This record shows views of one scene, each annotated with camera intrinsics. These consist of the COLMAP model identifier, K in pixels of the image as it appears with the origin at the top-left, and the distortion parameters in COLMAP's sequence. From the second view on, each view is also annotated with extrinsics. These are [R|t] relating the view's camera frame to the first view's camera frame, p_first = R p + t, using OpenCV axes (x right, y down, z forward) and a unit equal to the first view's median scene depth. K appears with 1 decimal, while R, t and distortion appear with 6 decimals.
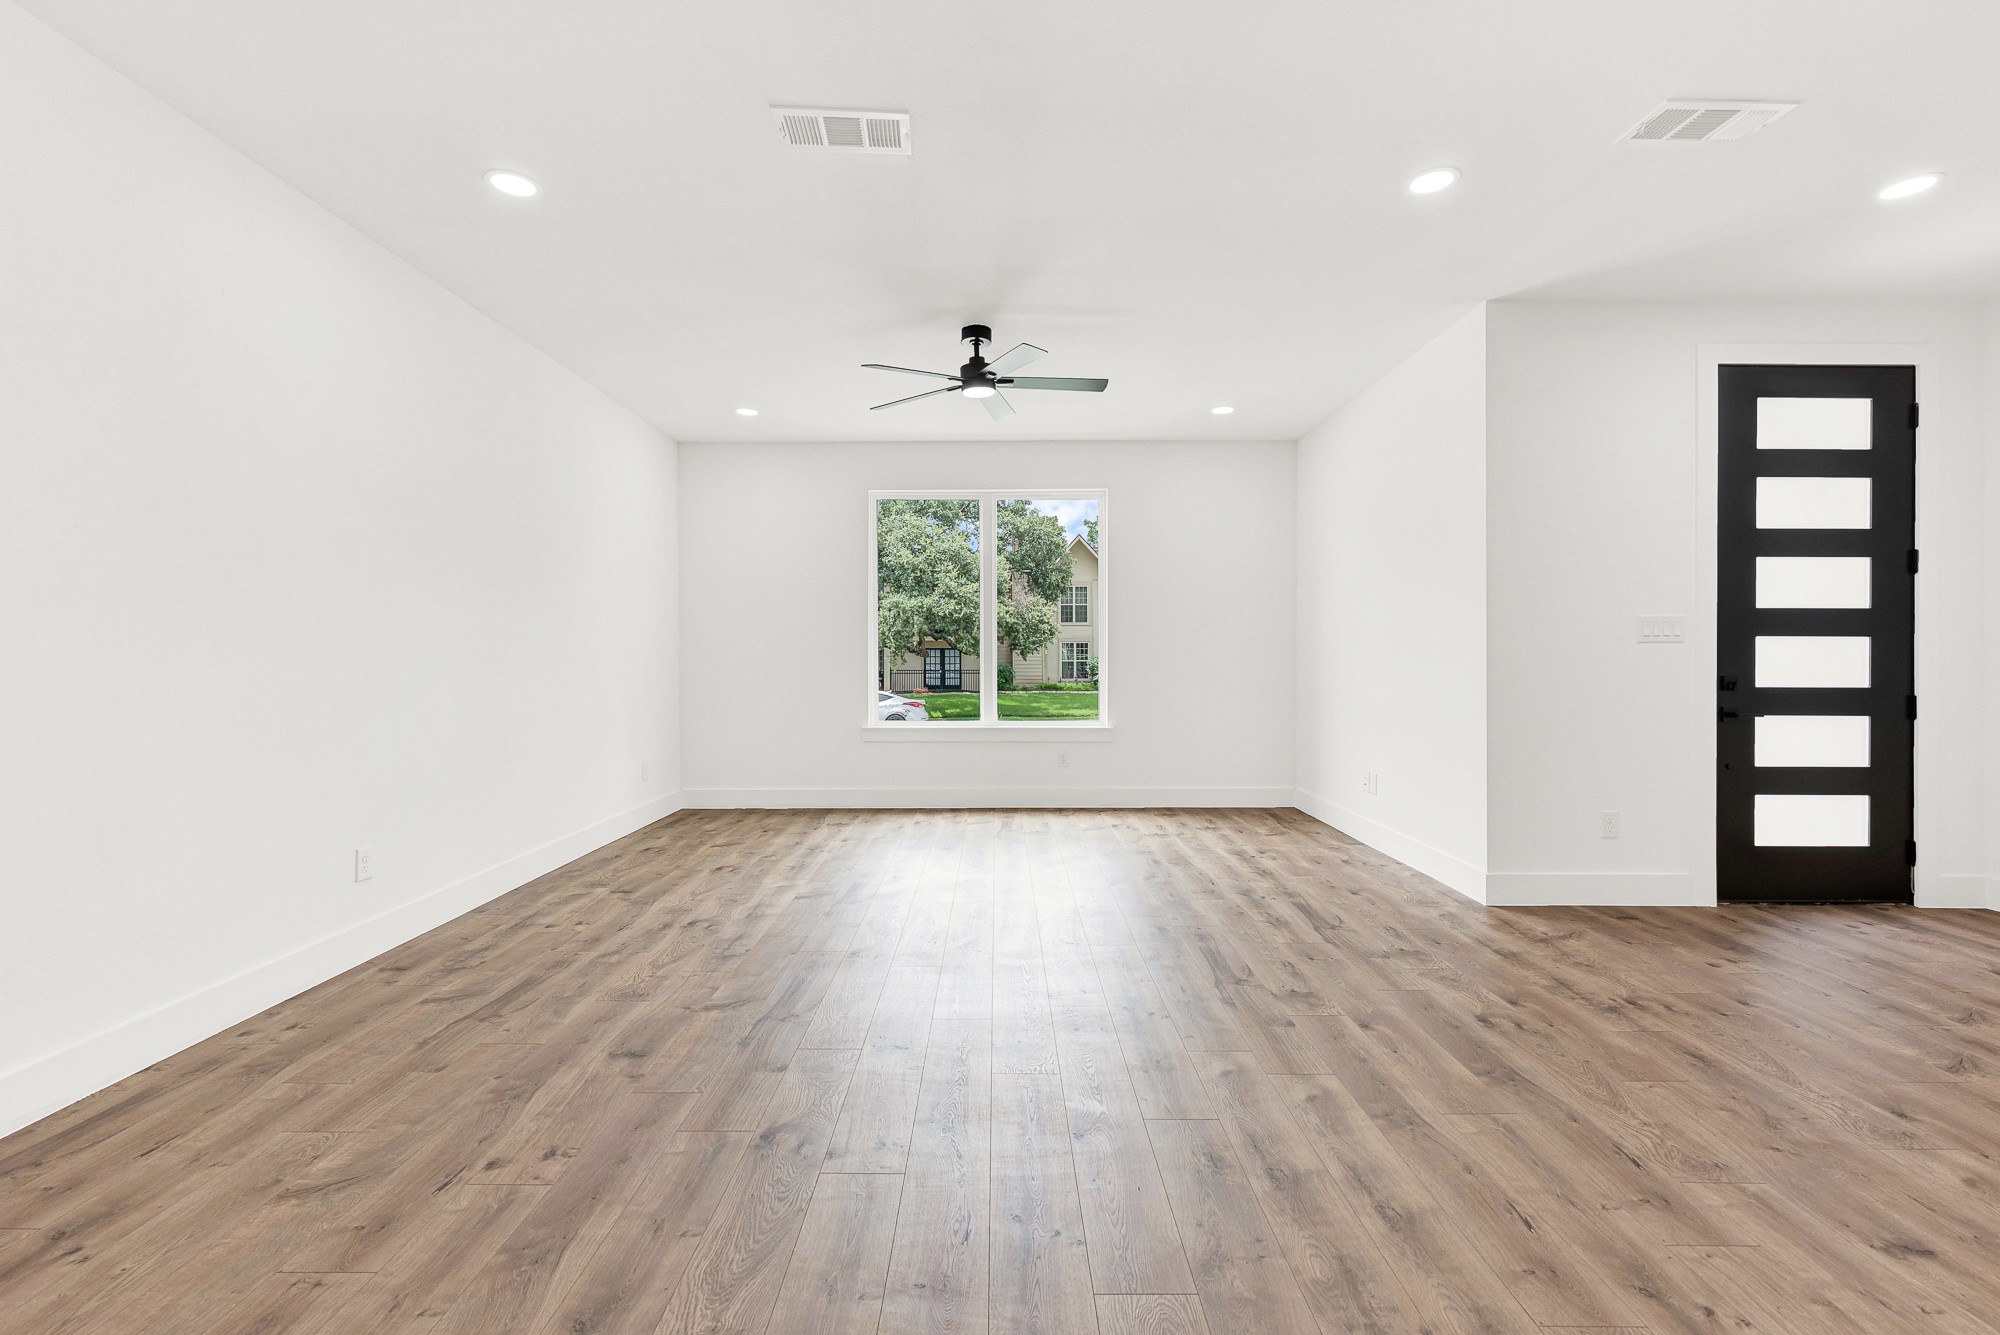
lens RADIAL K [[817.1, 0, 993.4], [0, 817.1, 661.3], [0, 0, 1]] dist [-0.002007, 0.000583]
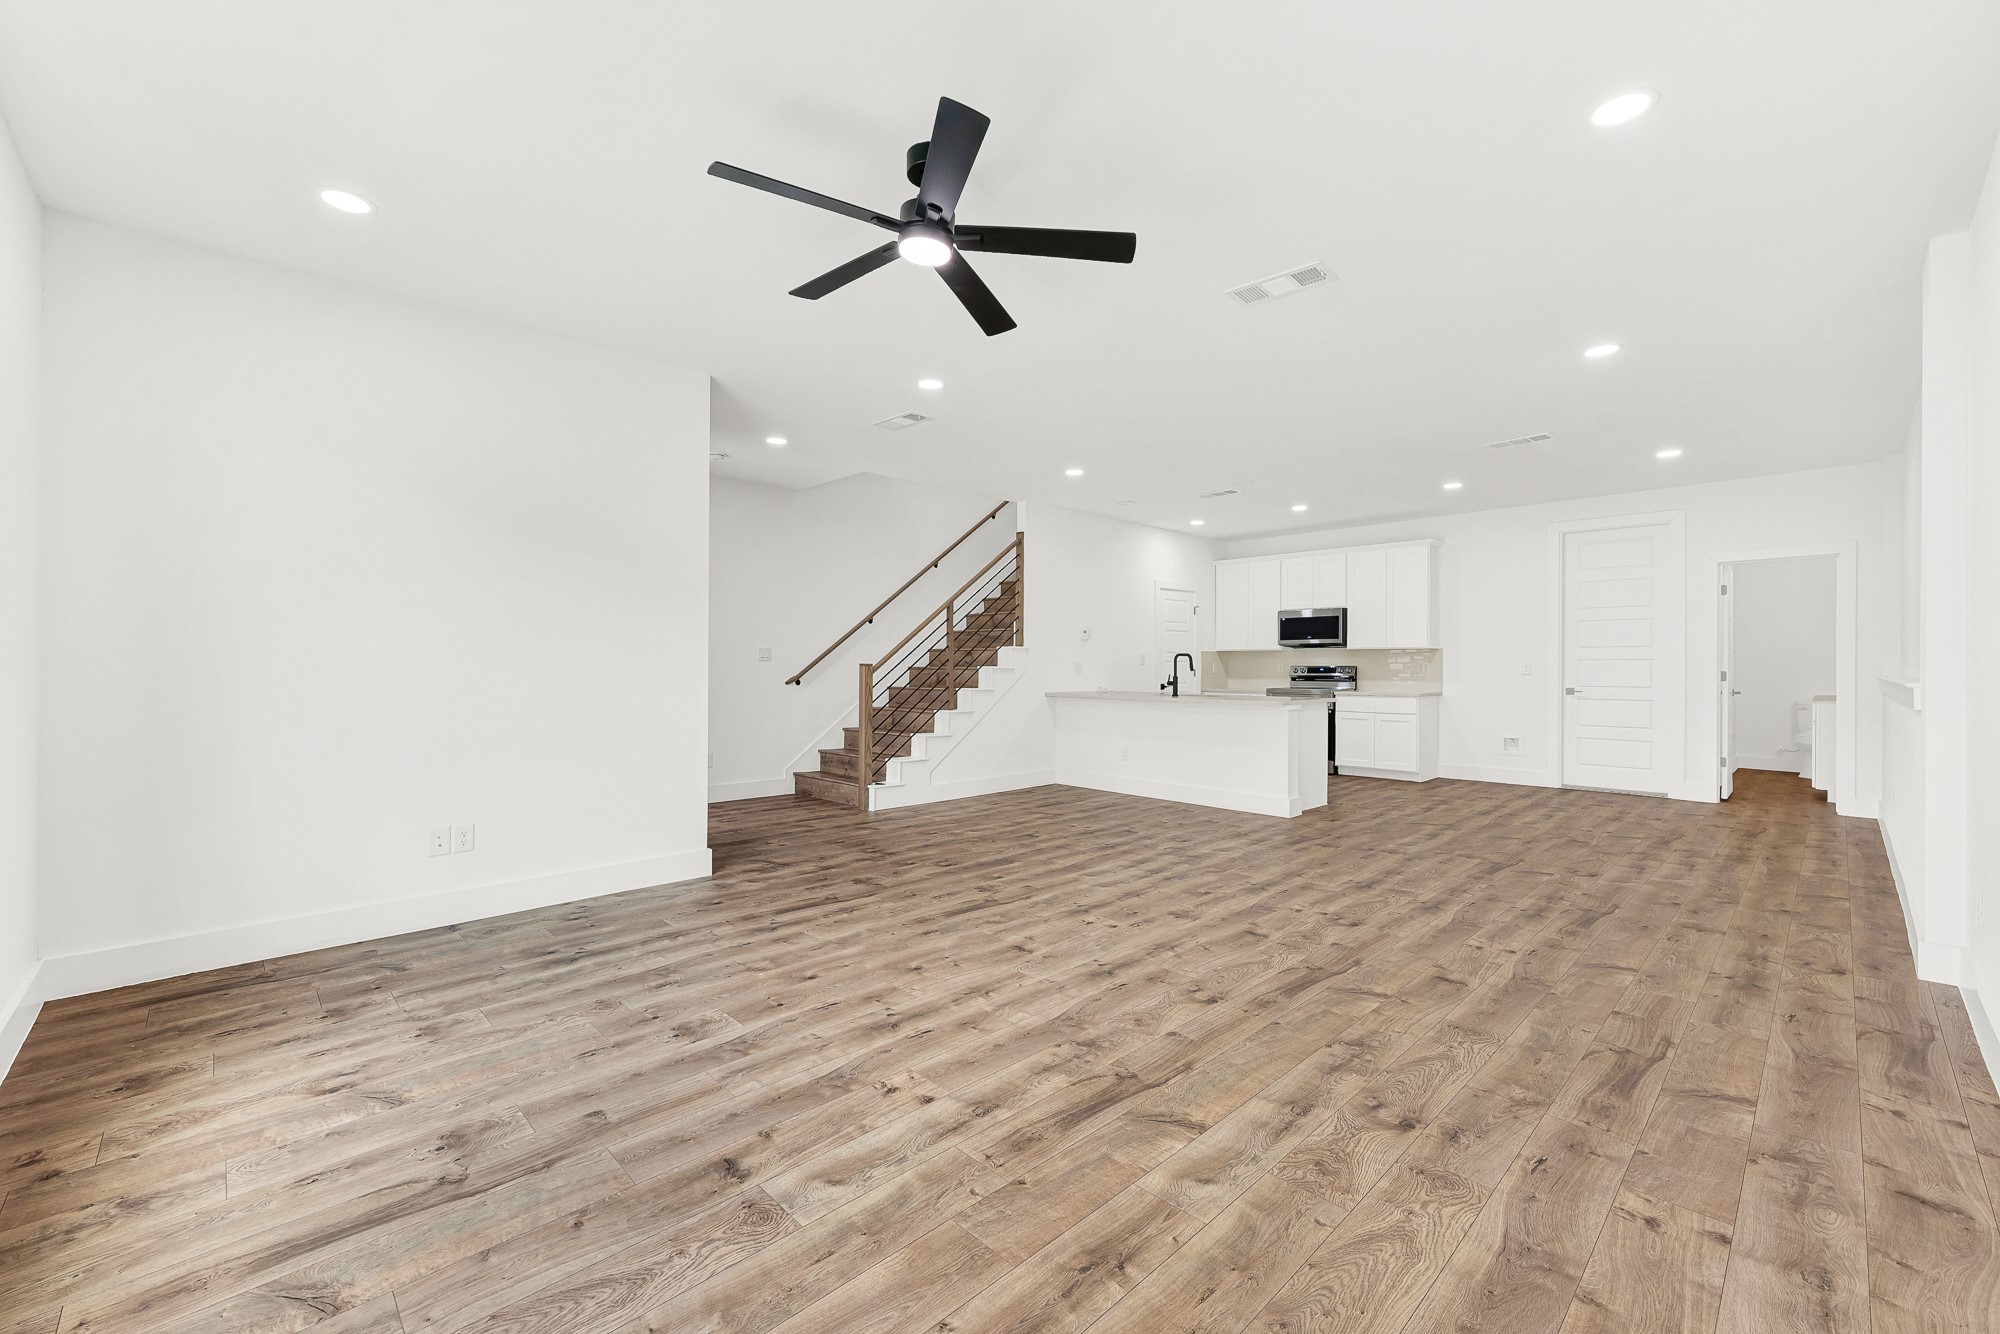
lens RADIAL K [[817.1, 0, 992.4], [0, 817.1, 680.1], [0, 0, 1]] dist [-0.002007, 0.000583]
pose [[-0.696873, -0.014456, 0.717049, -0.554546], [0.003828, 0.999708, 0.023875, -0.016741], [-0.717184, 0.019383, -0.696614, 1.550466]]
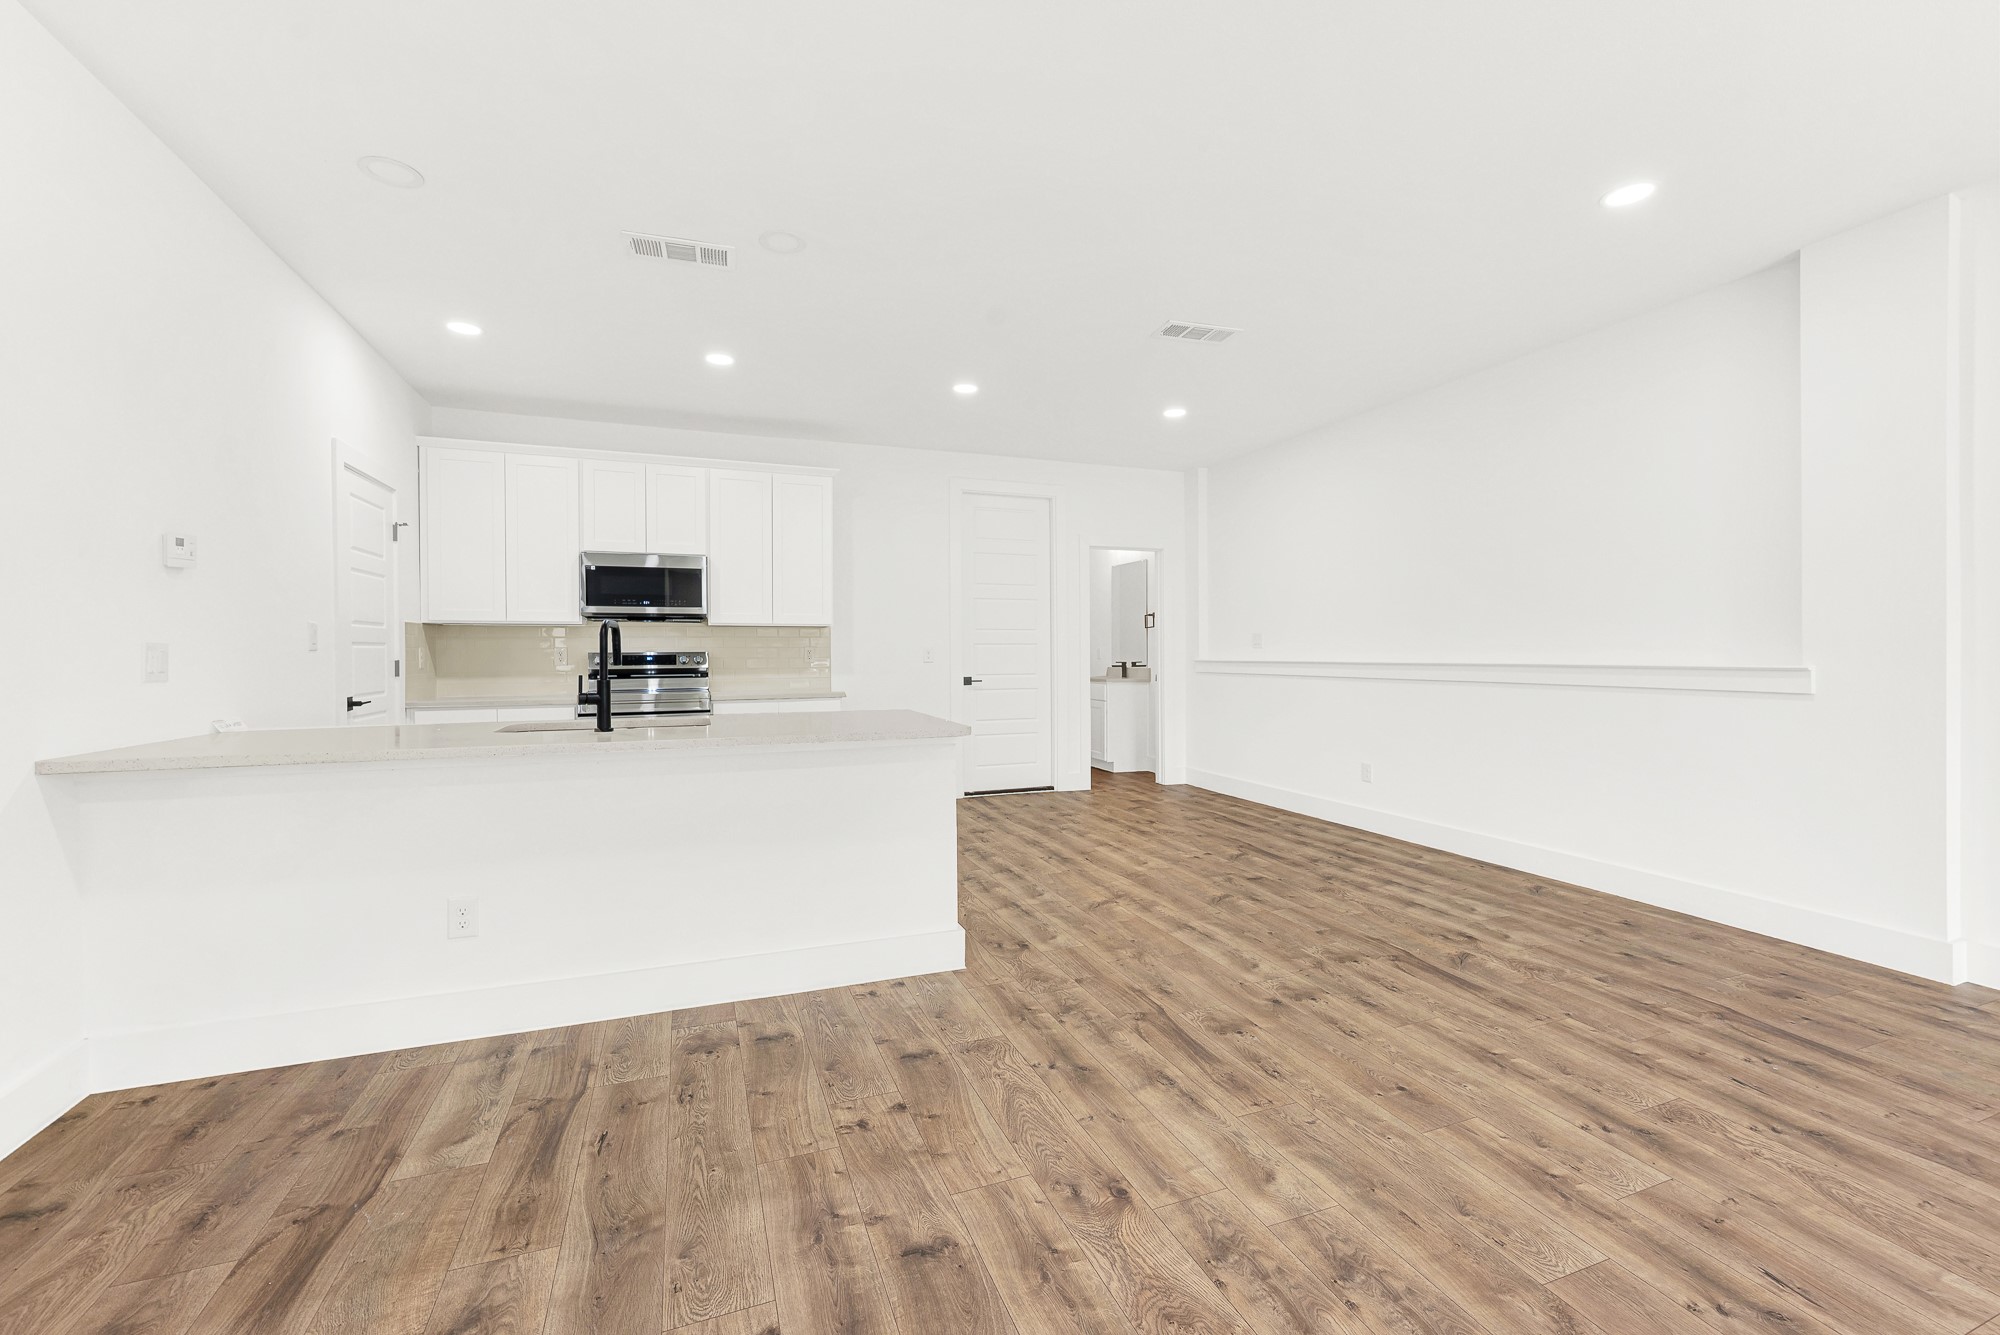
lens RADIAL K [[817.1, 0, 1010.8], [0, 817.1, 632.5], [0, 0, 1]] dist [-0.002007, 0.000583]
pose [[-0.929094, -0.008545, -0.369745, 0.498552], [-0.001227, 0.999799, -0.020024, -0.004039], [0.369841, -0.018150, -0.928918, 0.686978]]
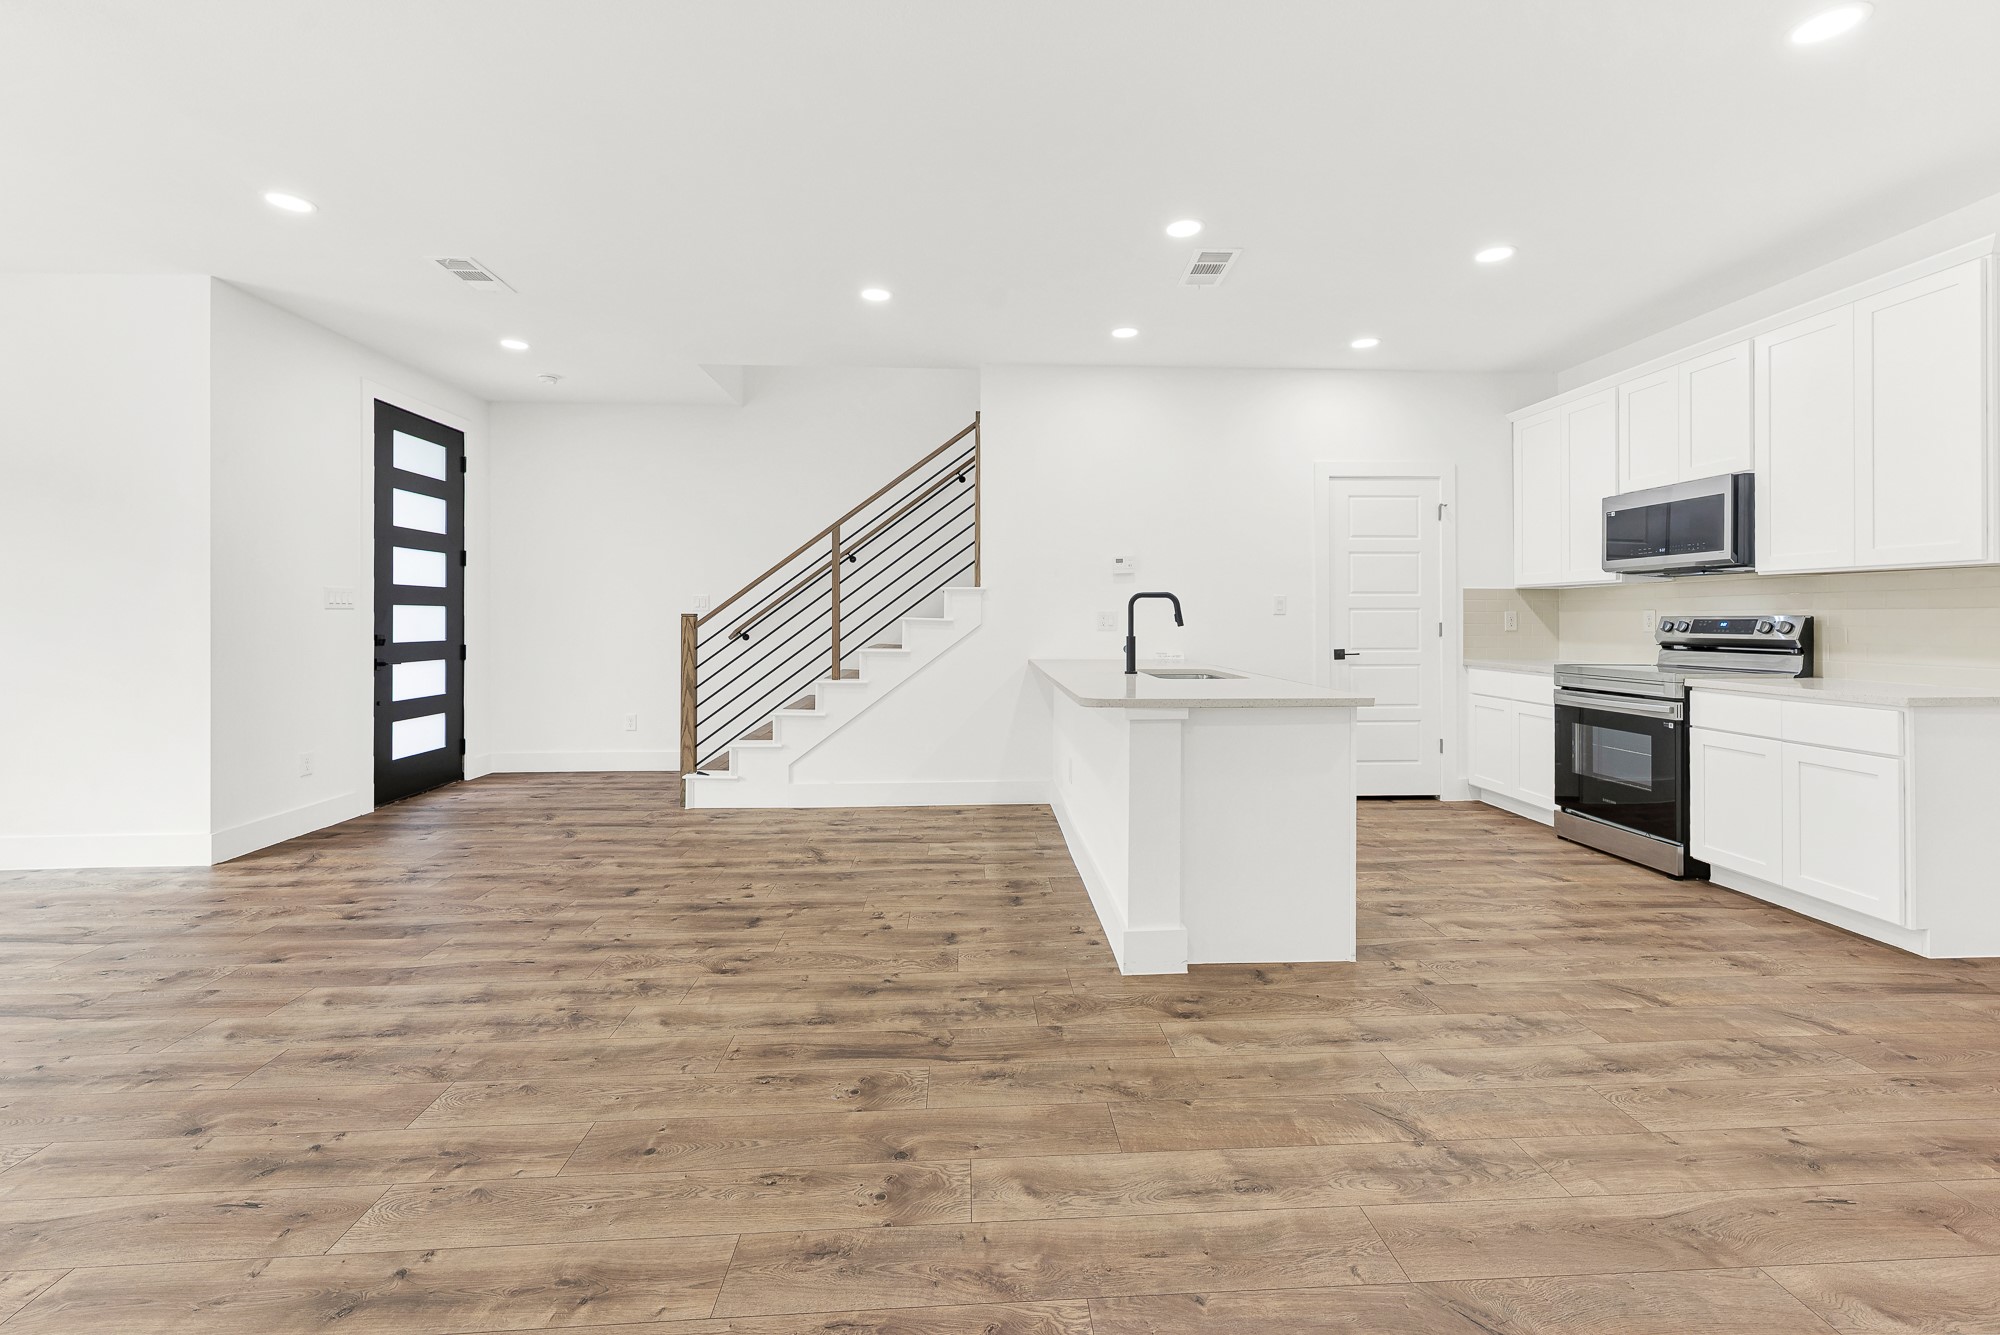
lens RADIAL K [[817.1, 0, 1004.7], [0, 817.1, 607.1], [0, 0, 1]] dist [-0.002007, 0.000583]
pose [[-0.051170, 0.009138, 0.998648, -0.482936], [0.008626, 0.999925, -0.008708, -0.007170], [-0.998653, 0.008169, -0.051245, 0.050276]]
